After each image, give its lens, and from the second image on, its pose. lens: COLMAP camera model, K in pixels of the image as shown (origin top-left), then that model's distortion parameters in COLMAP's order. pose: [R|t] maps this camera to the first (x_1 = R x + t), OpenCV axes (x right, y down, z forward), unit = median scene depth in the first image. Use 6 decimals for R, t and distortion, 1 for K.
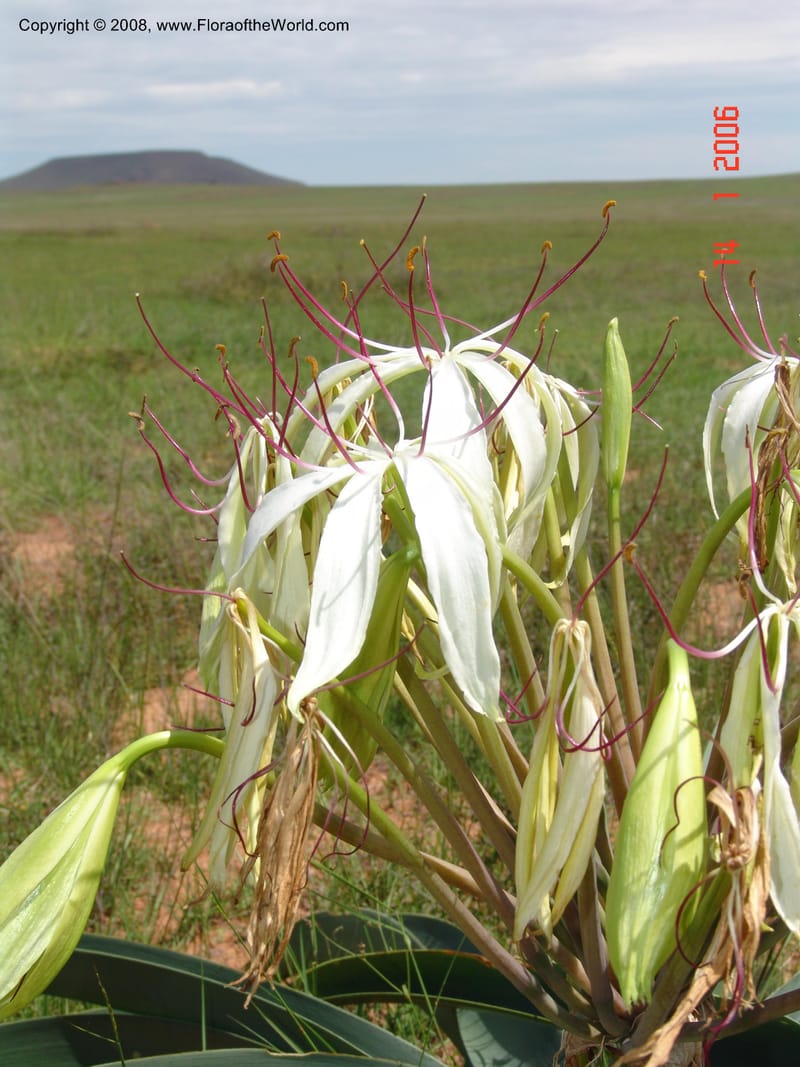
lens RADIAL K [[1798.2, 0, 419.5], [0, 1798.2, 532.8], [0, 0, 1]] dist [-0.005934, -0.108652]
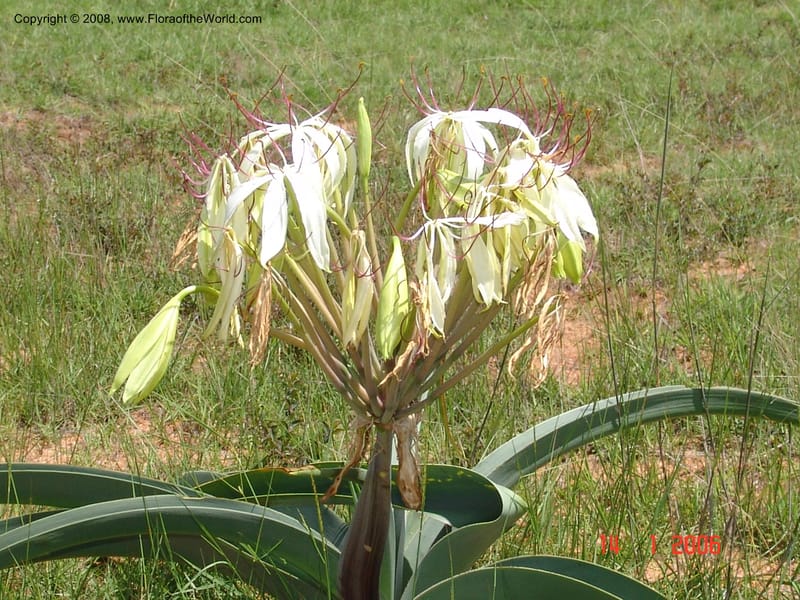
lens RADIAL K [[2695.2, 0, 400.0], [0, 2695.2, 300.0], [0, 0, 1]] dist [0.037513, -2.141240]
pose [[0.988815, -0.049572, 0.140669, -0.408395], [0.044412, 0.998229, 0.039588, -0.004922], [-0.142382, -0.032898, 0.989265, -2.887696]]
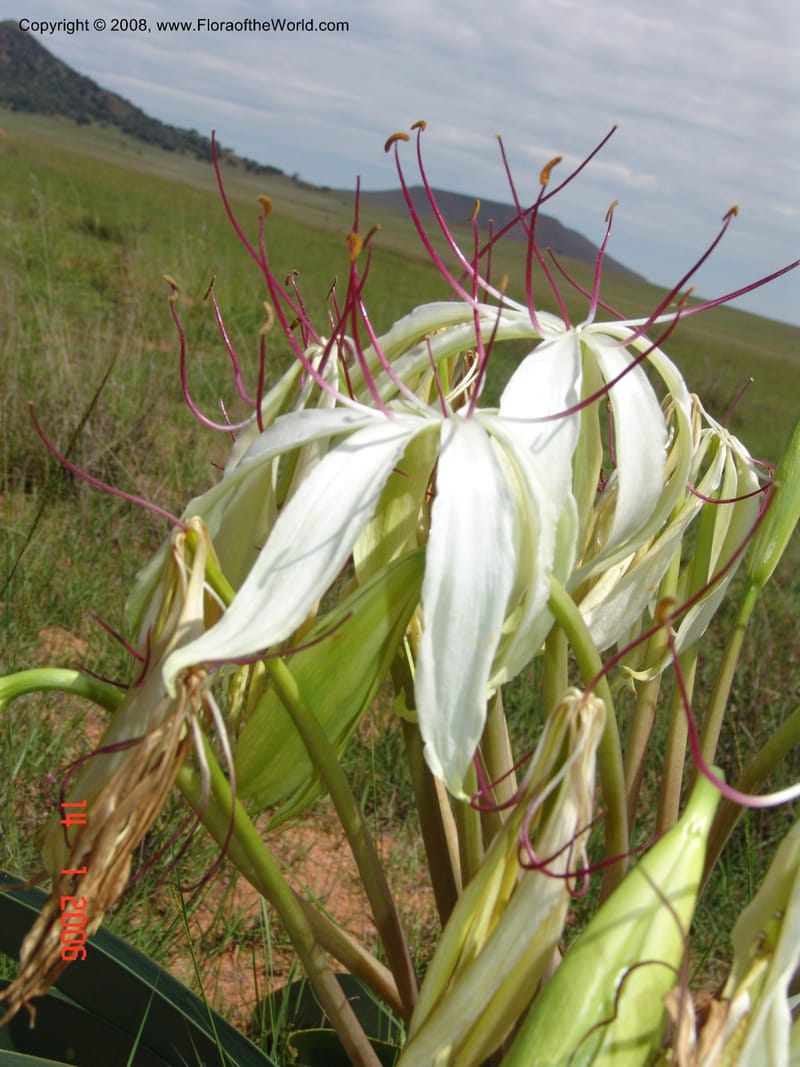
lens RADIAL K [[1798.2, 0, 419.5], [0, 1798.2, 532.8], [0, 0, 1]] dist [-0.005934, -0.108652]
pose [[0.938332, 0.316365, -0.139453, 0.095377], [-0.322326, 0.946376, -0.021864, 0.023360], [0.125057, 0.065465, 0.989987, 0.261387]]
